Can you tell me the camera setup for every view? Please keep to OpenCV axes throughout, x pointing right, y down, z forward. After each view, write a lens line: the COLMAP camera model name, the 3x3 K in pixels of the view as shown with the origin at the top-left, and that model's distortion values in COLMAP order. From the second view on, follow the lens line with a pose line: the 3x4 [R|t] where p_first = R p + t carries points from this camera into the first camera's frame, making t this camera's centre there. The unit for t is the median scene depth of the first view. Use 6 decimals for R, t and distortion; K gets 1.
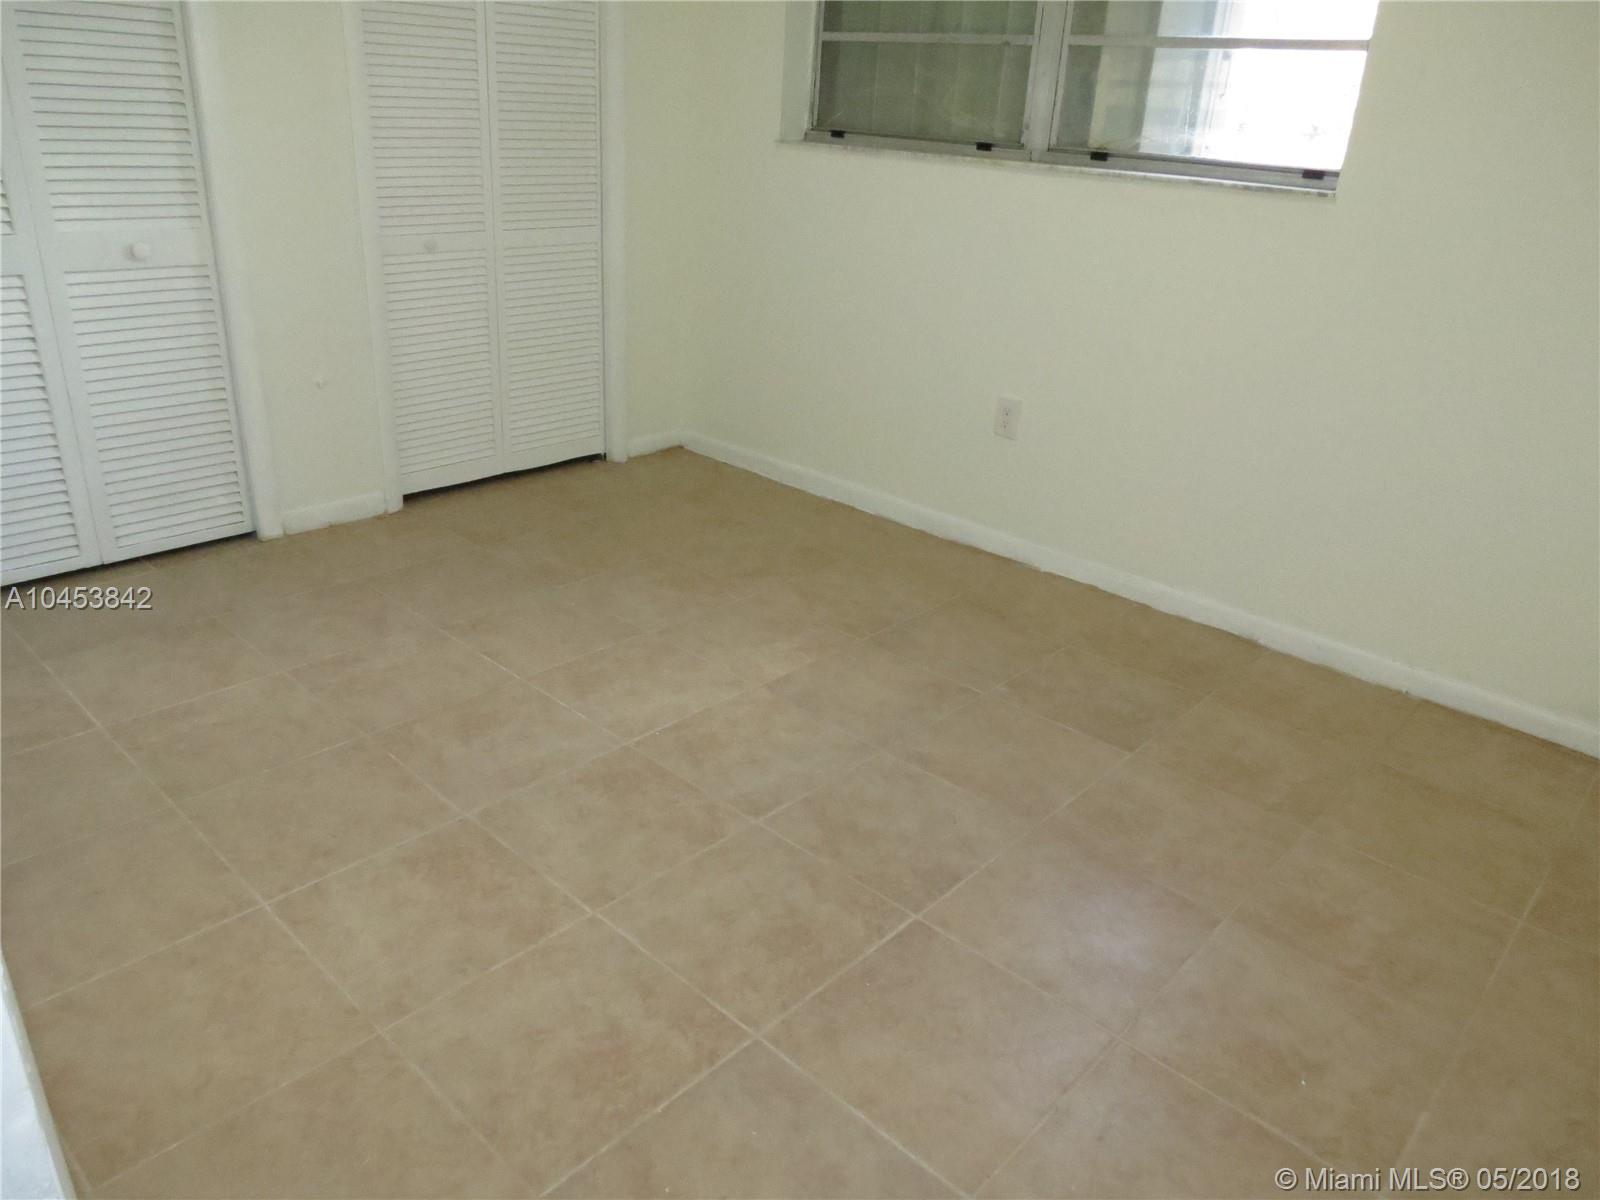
lens RADIAL K [[1180.4, 0, 805.5], [0, 1180.4, 609.7], [0, 0, 1]] dist [-0.013891, 0.023174]
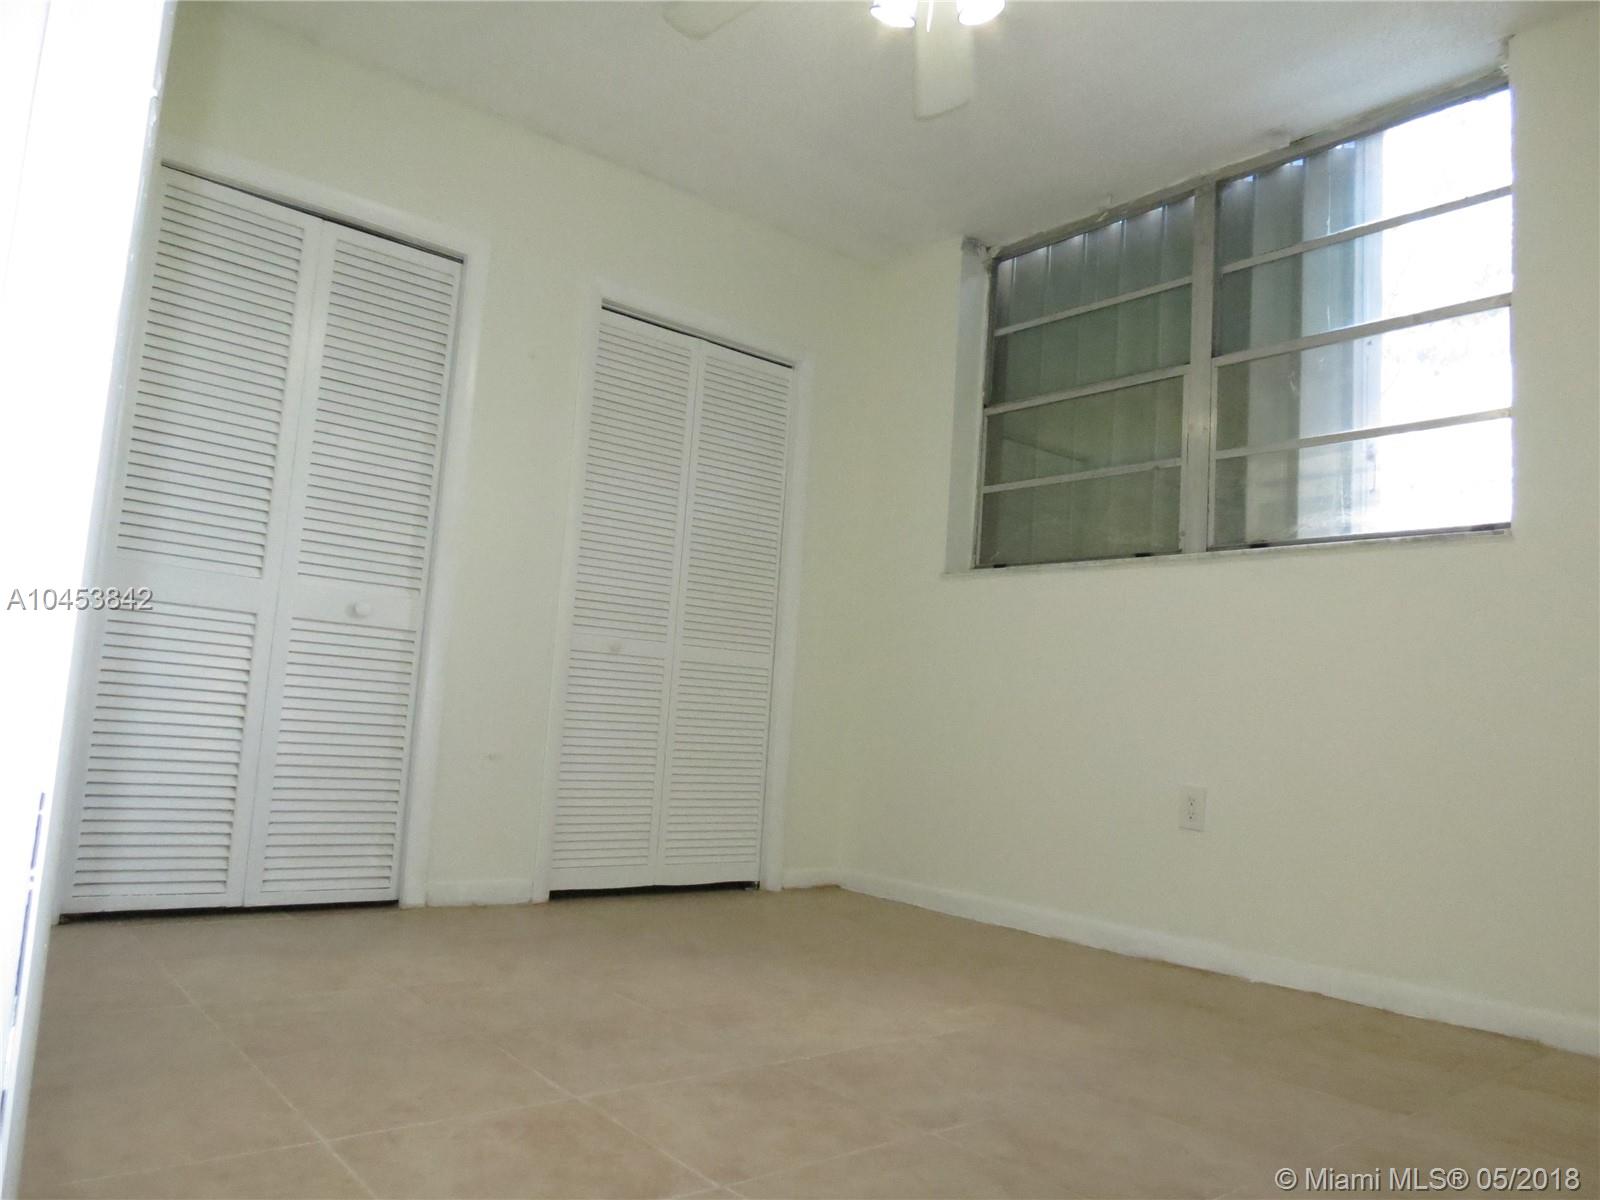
lens RADIAL K [[1180.4, 0, 805.5], [0, 1180.4, 609.7], [0, 0, 1]] dist [-0.013891, 0.023174]
pose [[0.992377, -0.005322, -0.123126, -0.018404], [-0.057888, 0.861866, -0.503821, 0.209279], [0.108800, 0.507107, 0.854988, 0.100903]]
